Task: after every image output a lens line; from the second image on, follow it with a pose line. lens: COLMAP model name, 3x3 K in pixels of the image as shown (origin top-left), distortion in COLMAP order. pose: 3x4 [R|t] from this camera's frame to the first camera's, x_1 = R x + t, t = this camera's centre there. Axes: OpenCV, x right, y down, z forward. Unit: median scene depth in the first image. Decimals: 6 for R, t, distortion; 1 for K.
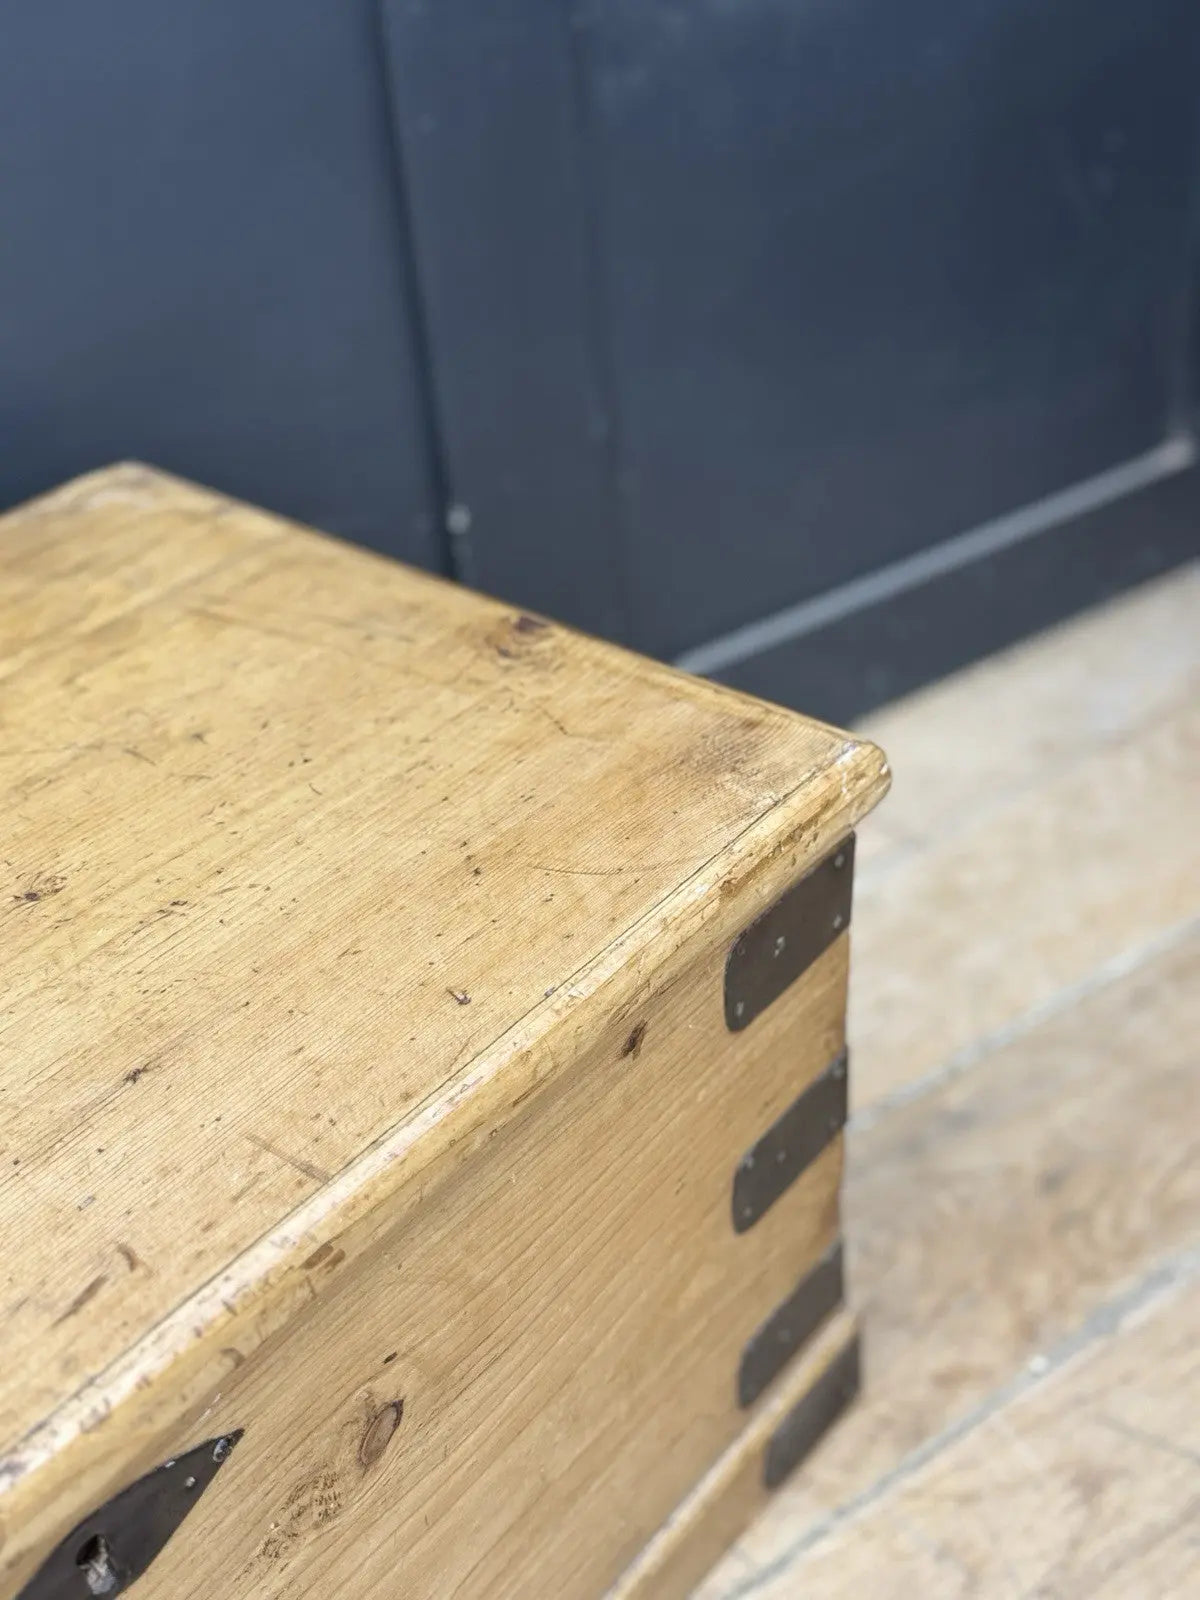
lens RADIAL K [[1805.4, 0, 553.3], [0, 1805.4, 807.8], [0, 0, 1]] dist [0.116164, 0.000000]
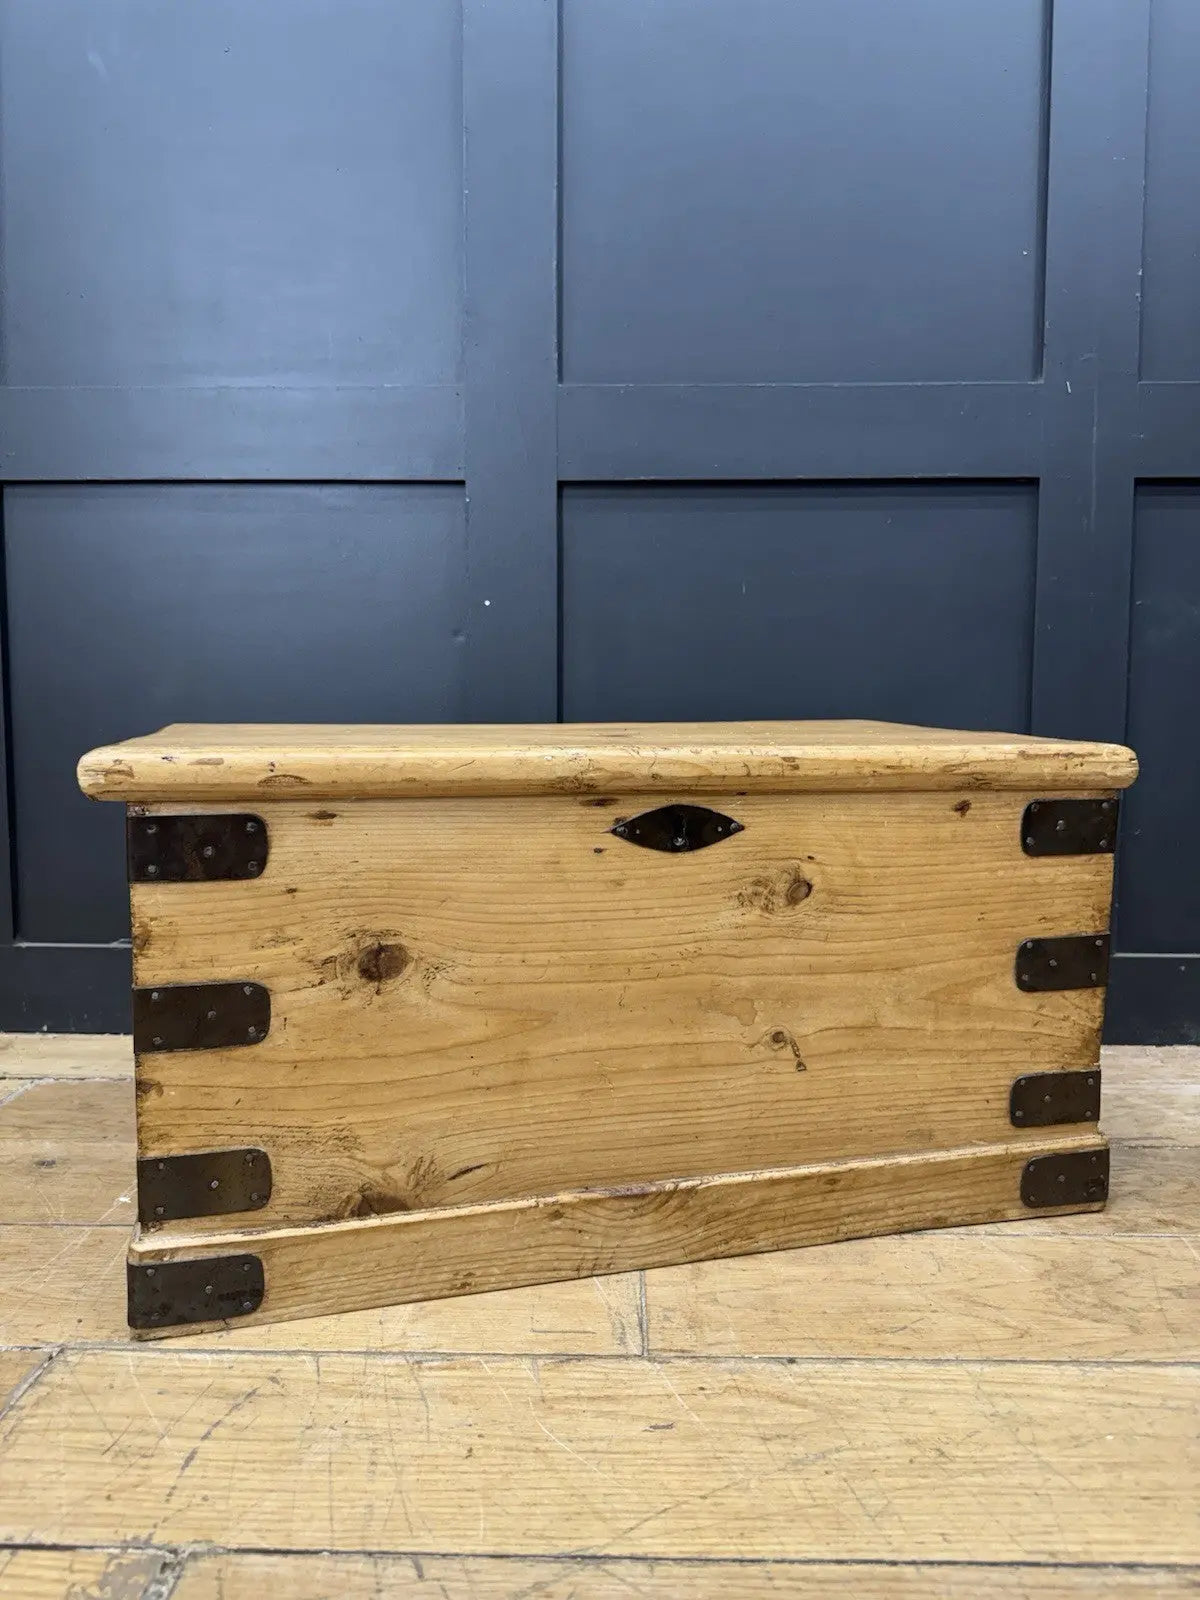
lens RADIAL K [[1148.8, 0, 595.2], [0, 1148.8, 800.4], [0, 0, 1]] dist [0.049460, -0.052492]
pose [[0.809604, 0.142427, -0.569434, 0.459949], [-0.395456, 0.849253, -0.349833, 0.753787], [0.433768, 0.508413, 0.743883, -0.262479]]
